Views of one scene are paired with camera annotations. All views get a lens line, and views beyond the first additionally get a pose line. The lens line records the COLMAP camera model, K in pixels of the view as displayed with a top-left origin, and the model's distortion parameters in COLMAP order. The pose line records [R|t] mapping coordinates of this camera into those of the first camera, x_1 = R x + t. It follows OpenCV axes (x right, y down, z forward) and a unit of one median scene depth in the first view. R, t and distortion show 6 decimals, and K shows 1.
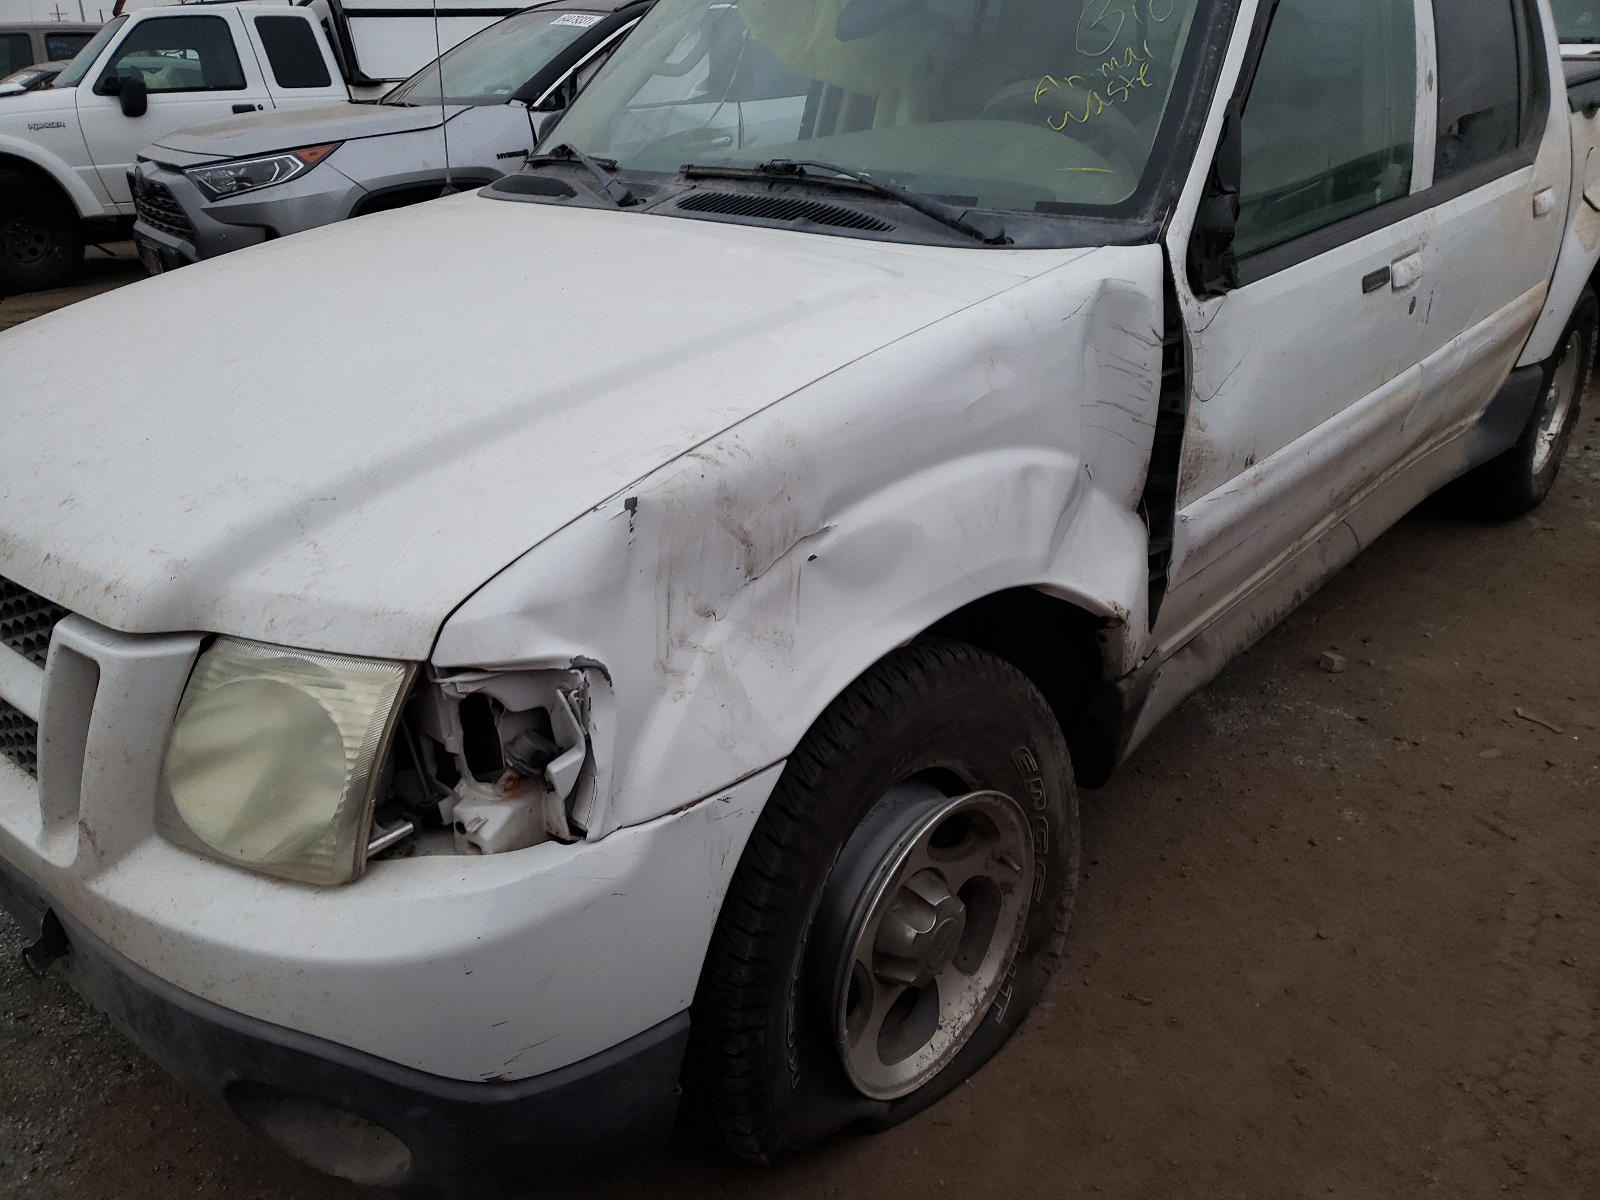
lens RADIAL K [[1219.3, 0, 840.1], [0, 1219.3, 598.7], [0, 0, 1]] dist [0.086153, -0.107005]
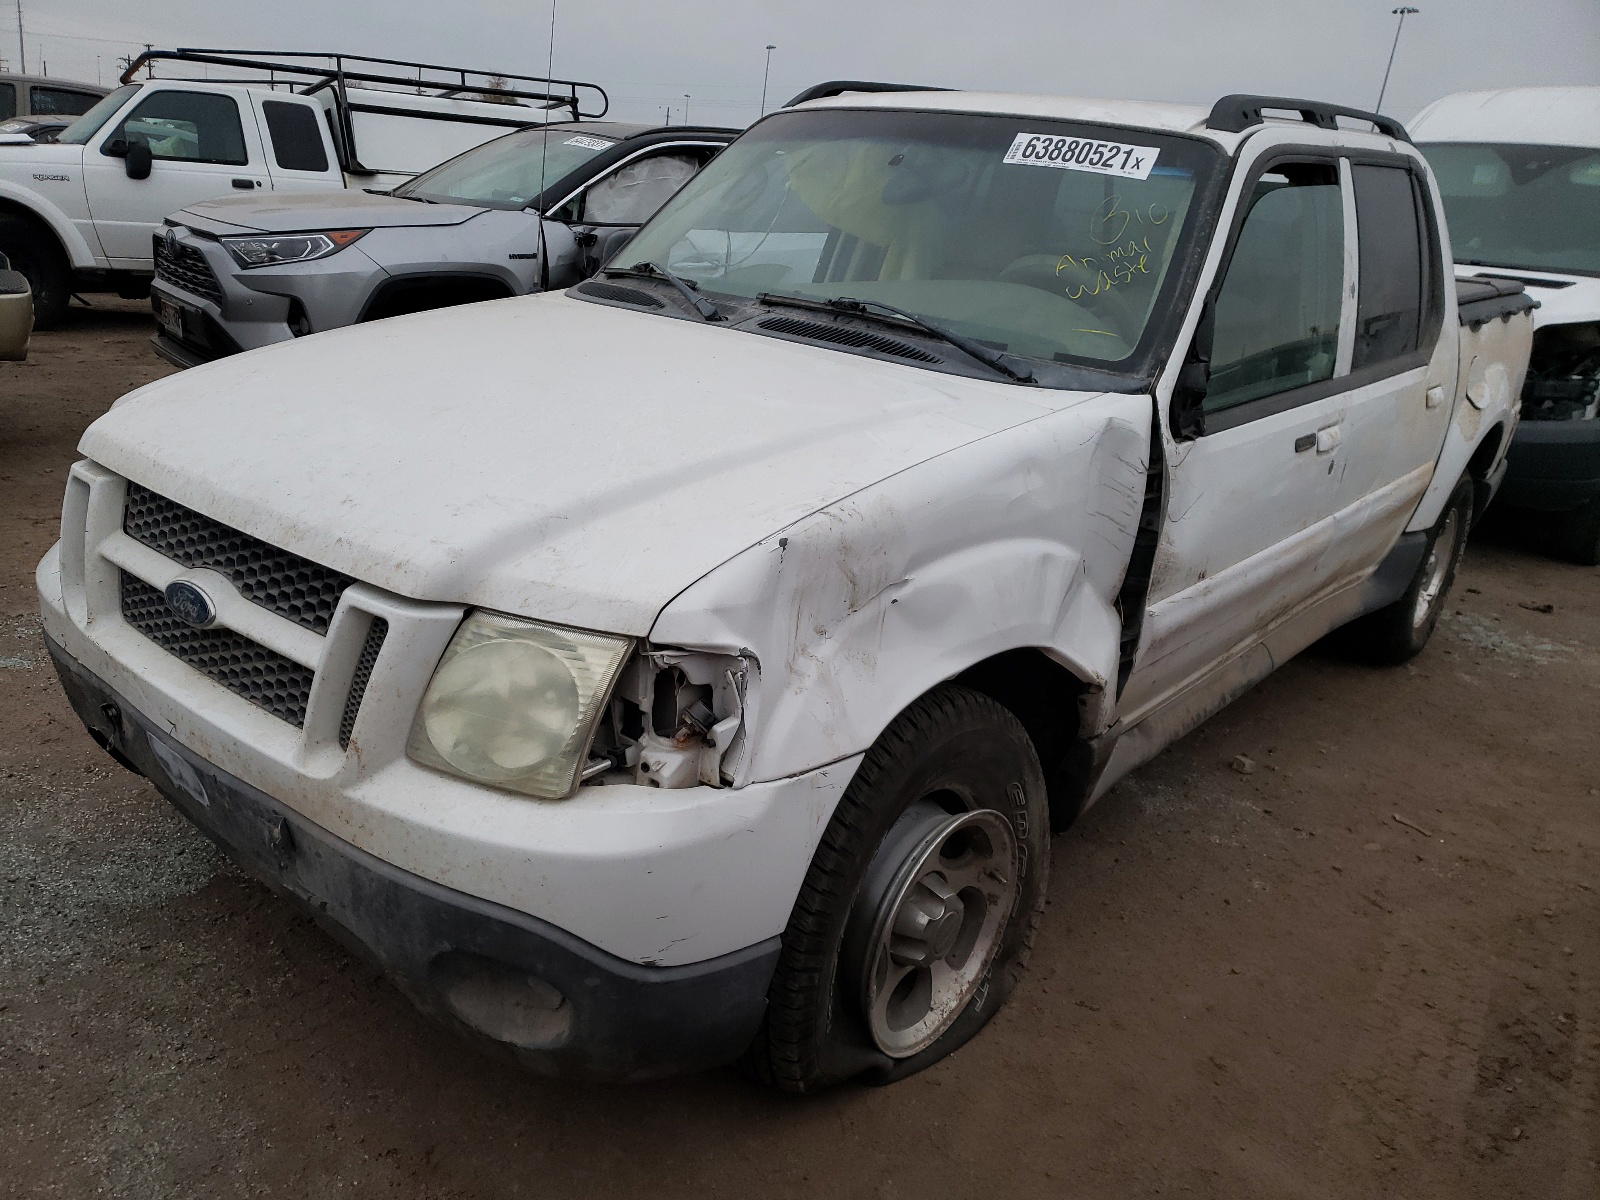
lens RADIAL K [[1254.1, 0, 798.6], [0, 1254.1, 629.3], [0, 0, 1]] dist [0.097029, -0.164375]
pose [[0.993666, 0.091517, 0.065218, -0.156213], [-0.086141, 0.992988, -0.080954, 0.084613], [-0.072169, 0.074823, 0.994582, -0.243054]]
